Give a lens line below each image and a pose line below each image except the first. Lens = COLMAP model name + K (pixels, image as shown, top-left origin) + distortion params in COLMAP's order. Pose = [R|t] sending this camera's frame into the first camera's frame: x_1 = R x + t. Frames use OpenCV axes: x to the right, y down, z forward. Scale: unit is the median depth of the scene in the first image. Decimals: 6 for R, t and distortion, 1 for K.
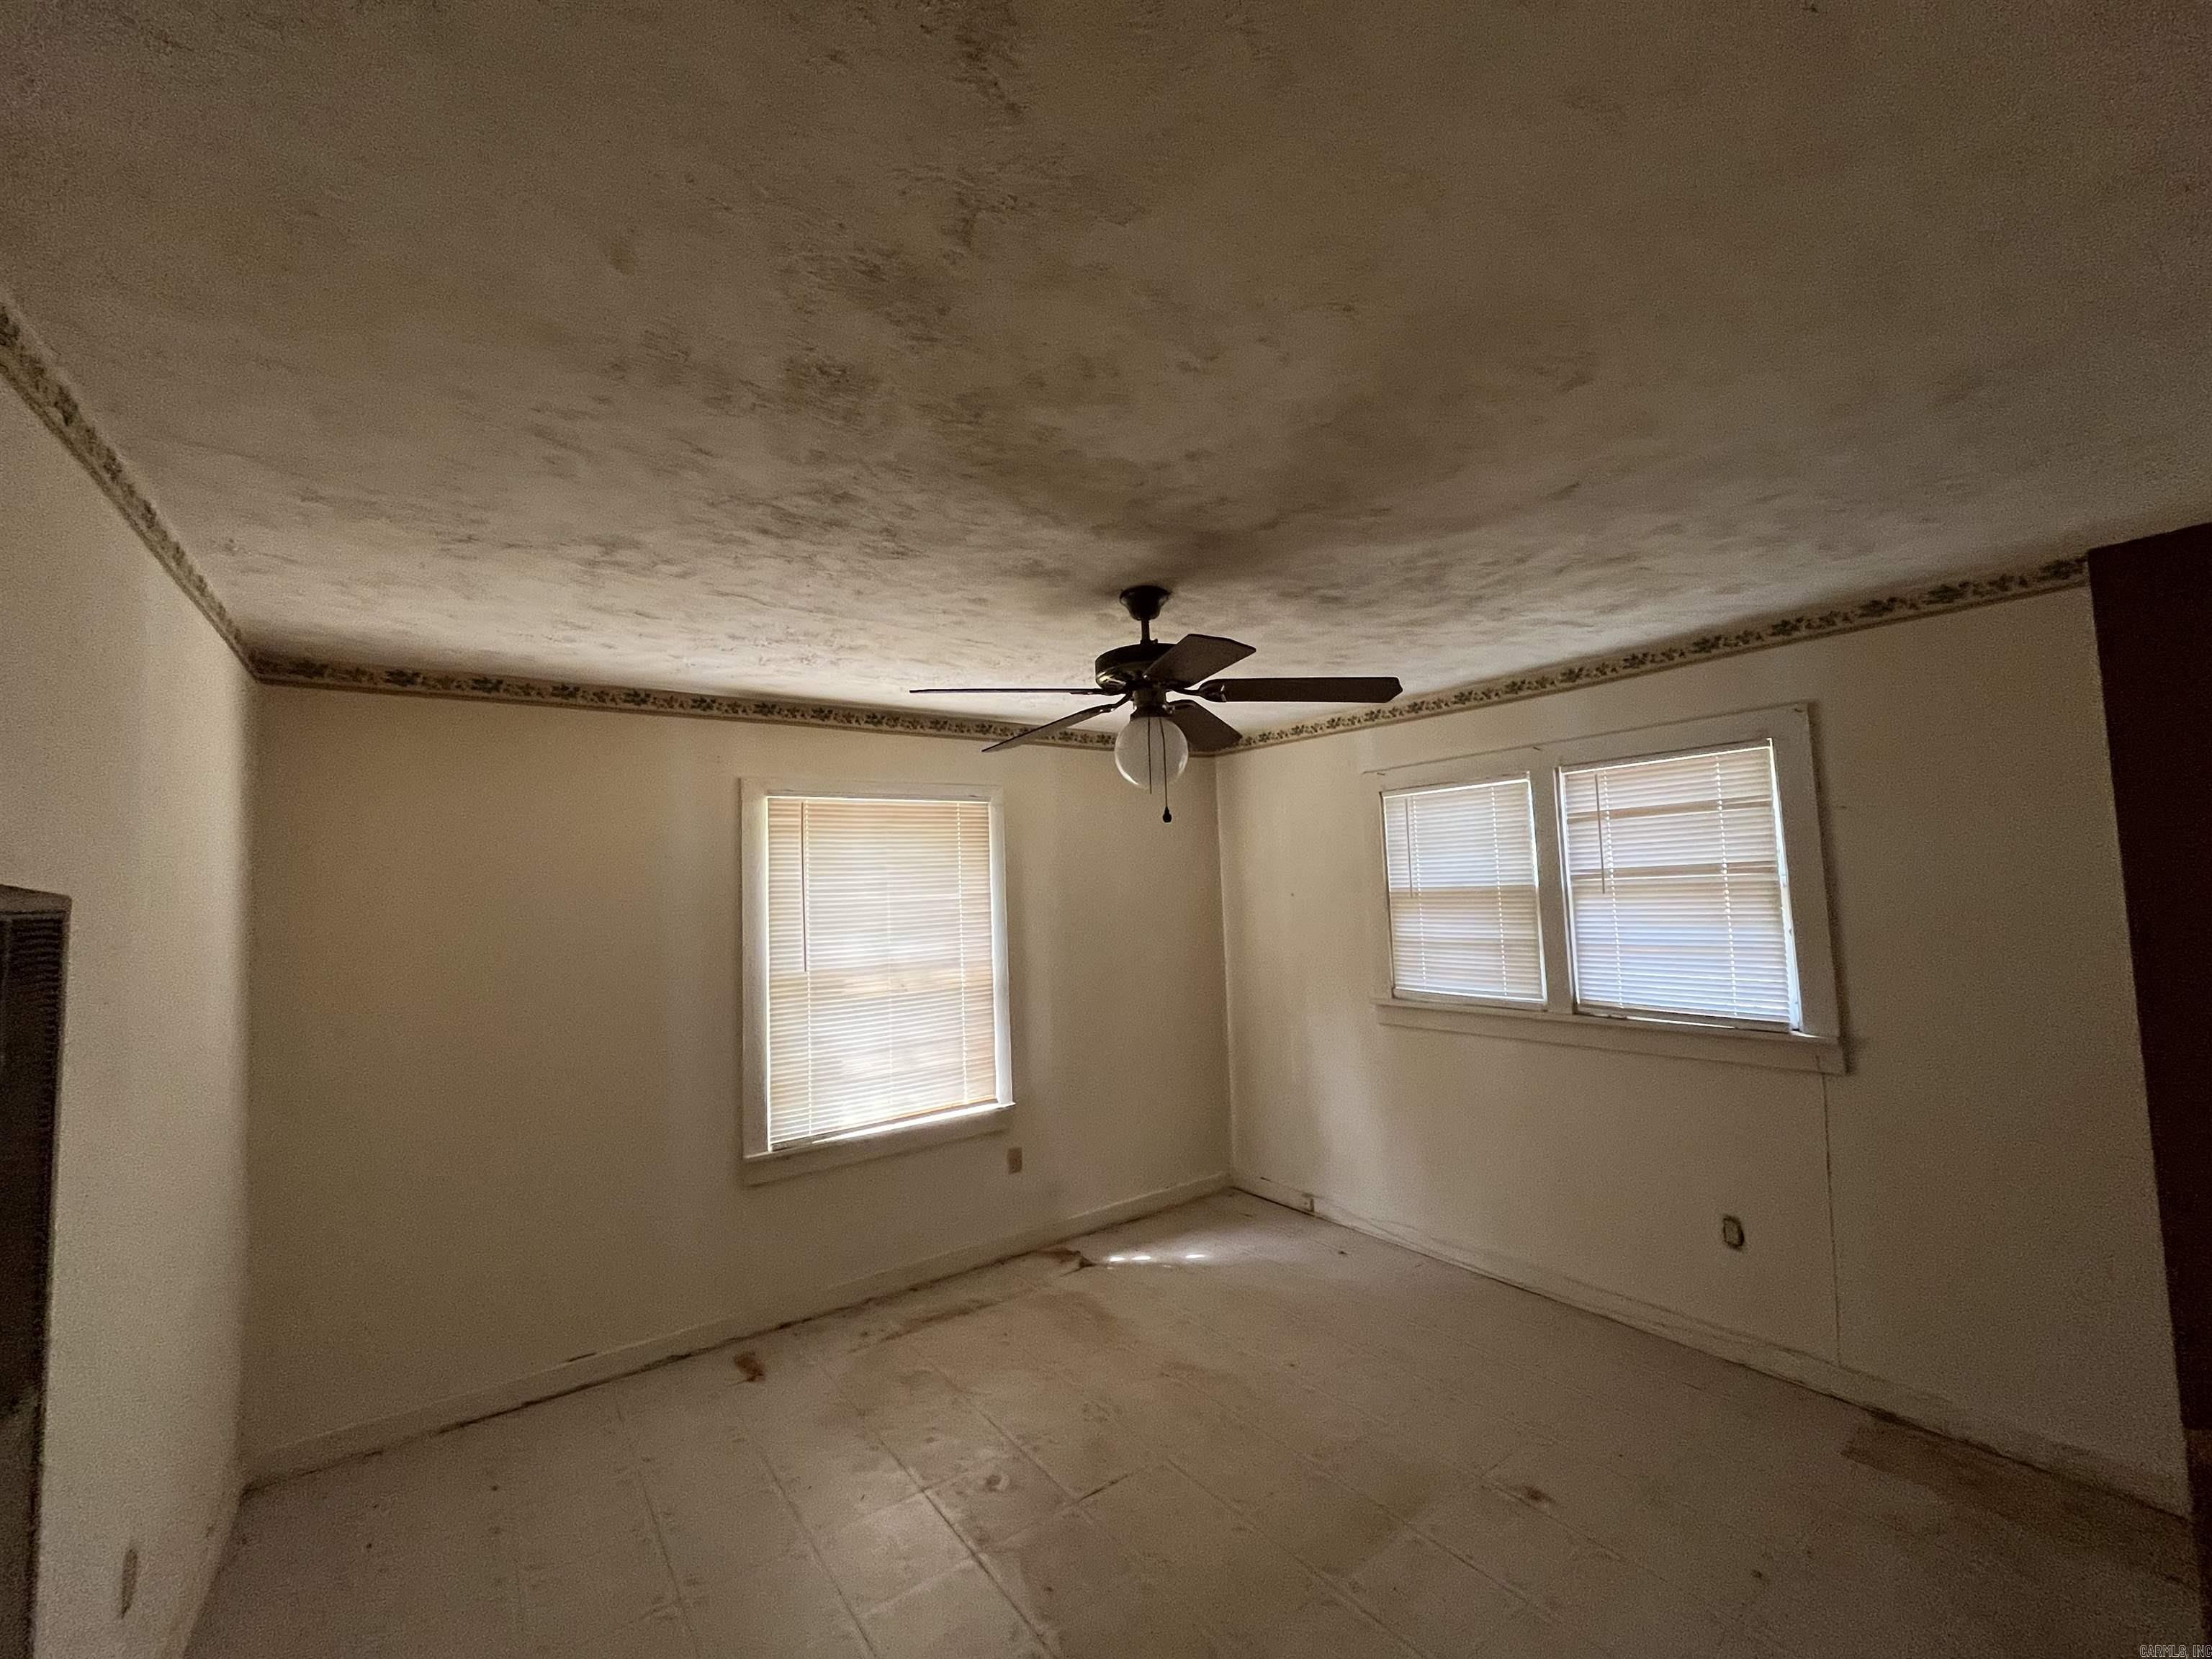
lens RADIAL K [[894.3, 0, 1105.8], [0, 894.3, 824.4], [0, 0, 1]] dist [-0.002477, 0.000495]
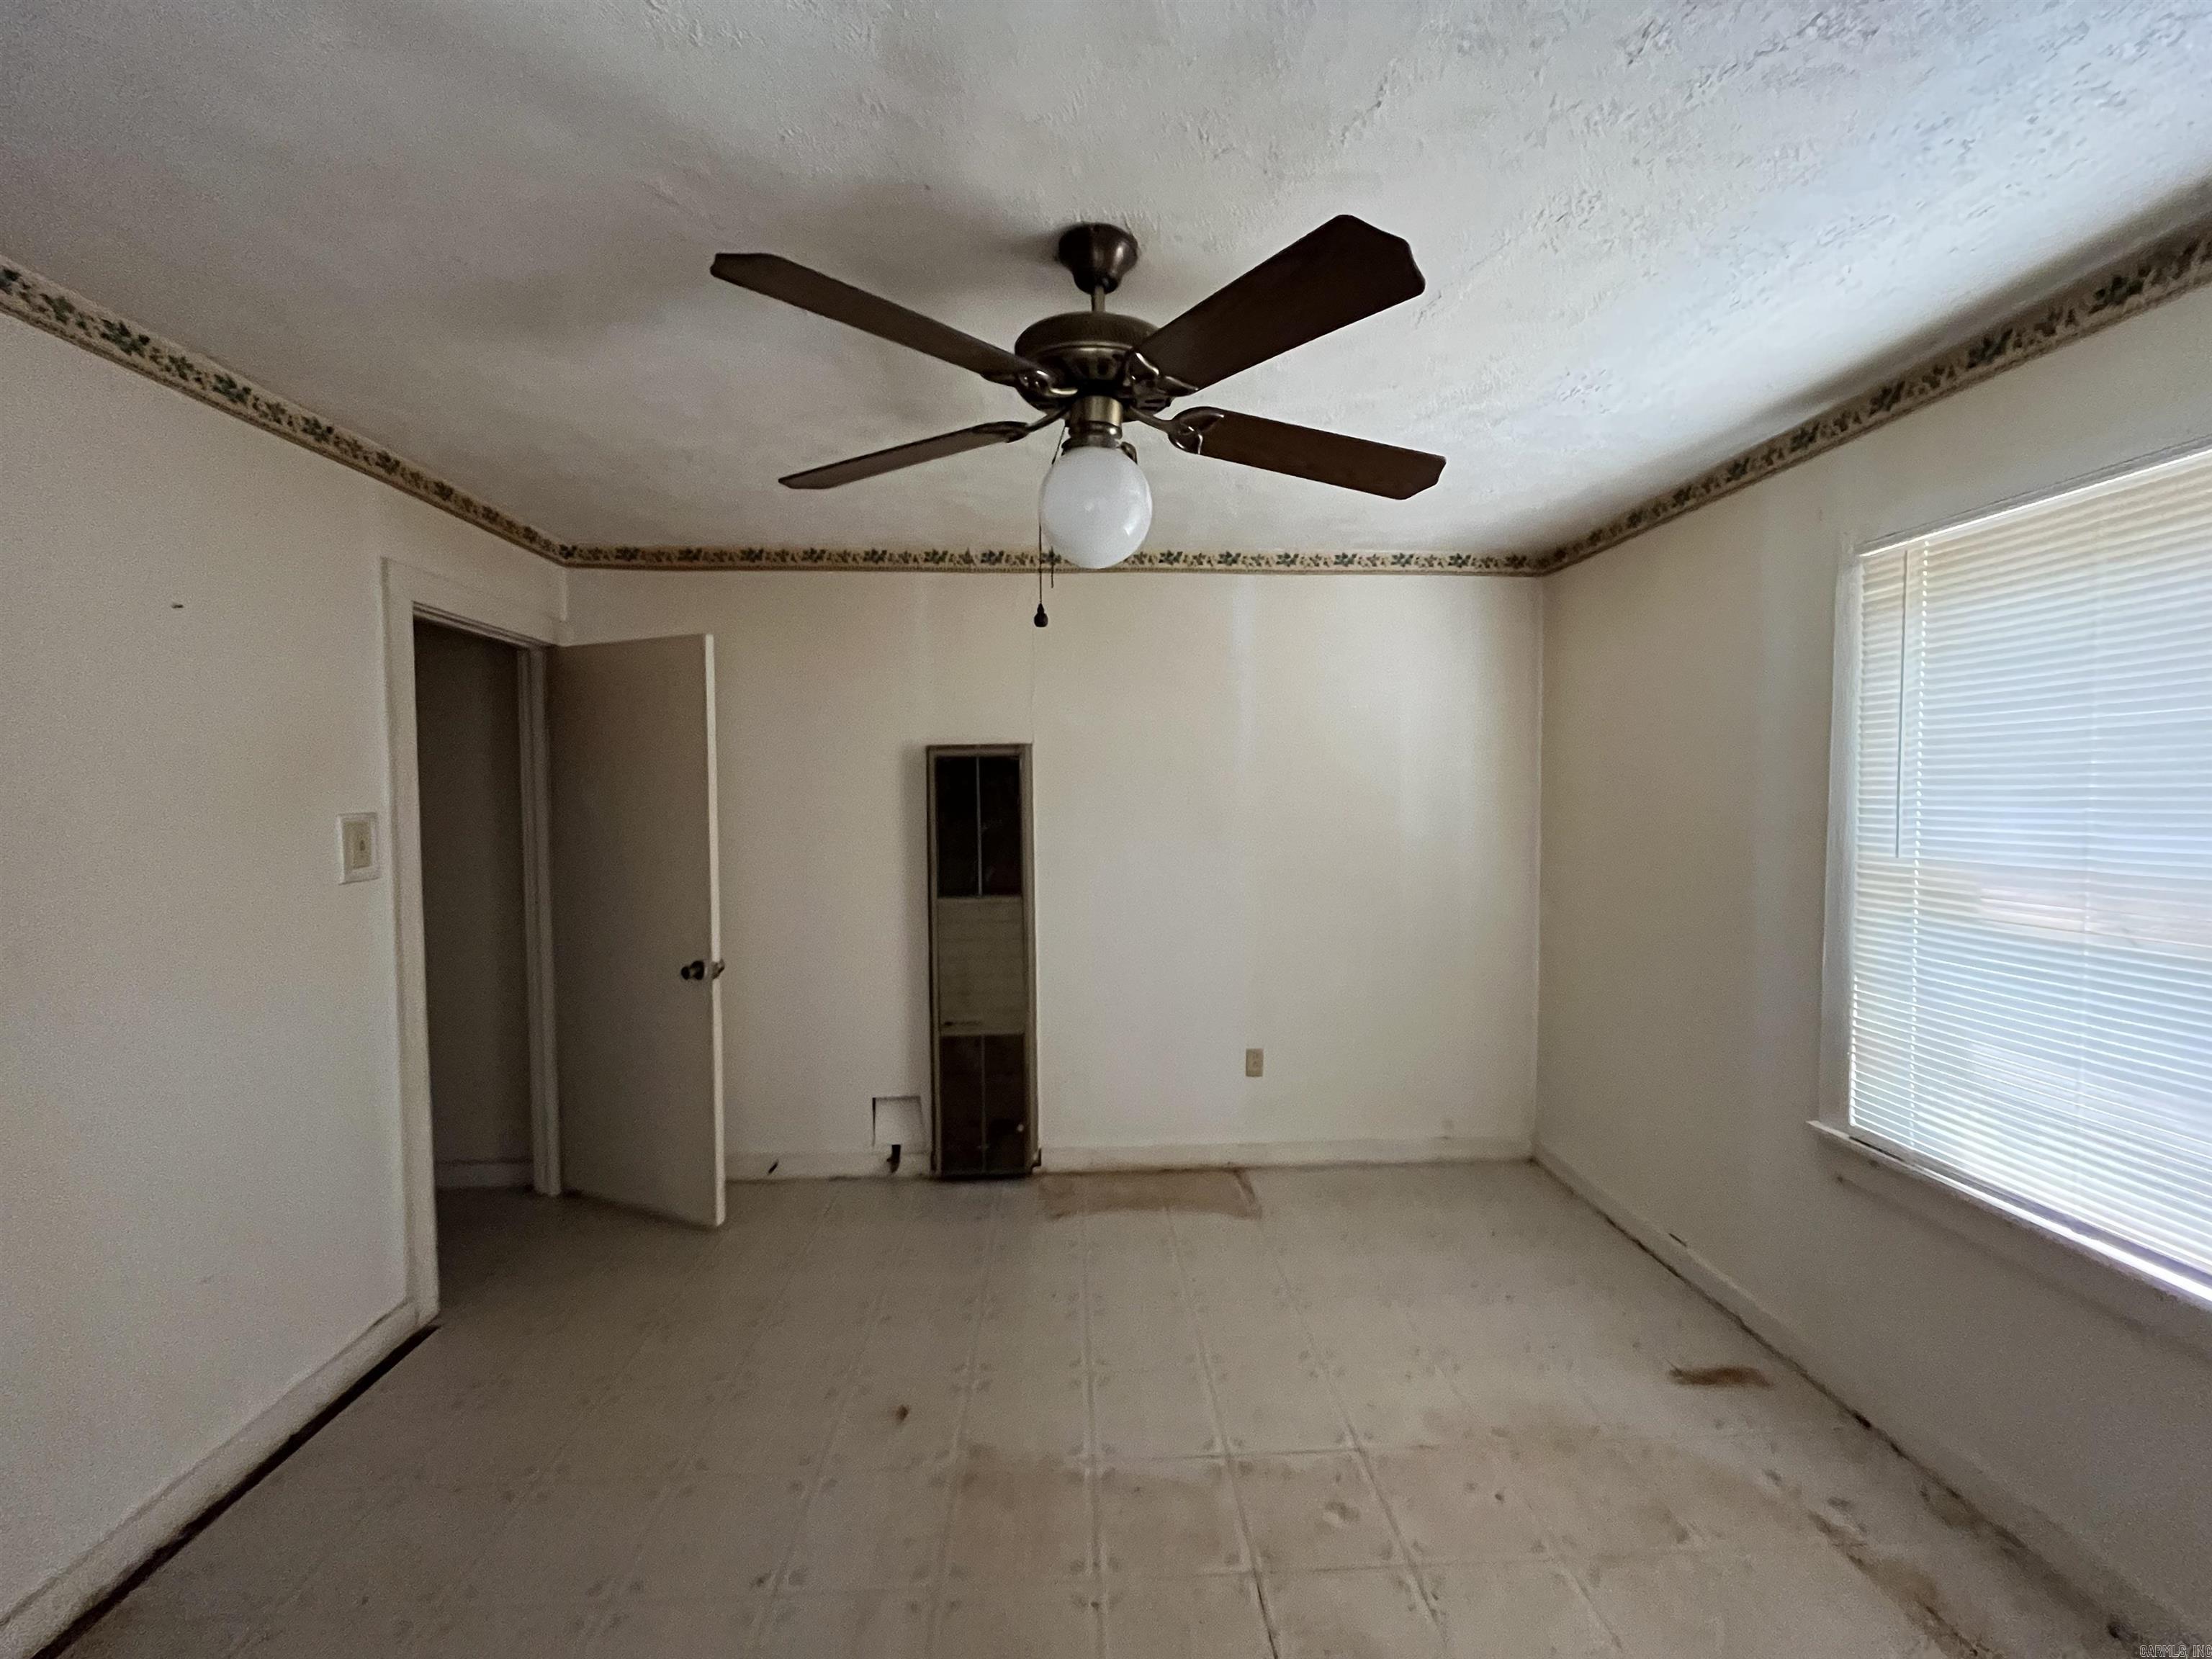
lens RADIAL K [[894.3, 0, 1111.6], [0, 894.3, 837.4], [0, 0, 1]] dist [-0.002477, 0.000495]
pose [[-0.541675, 0.083935, -0.836387, 0.408981], [0.089364, 0.995114, 0.041989, 0.086461], [0.835824, -0.051998, -0.546529, 0.928249]]
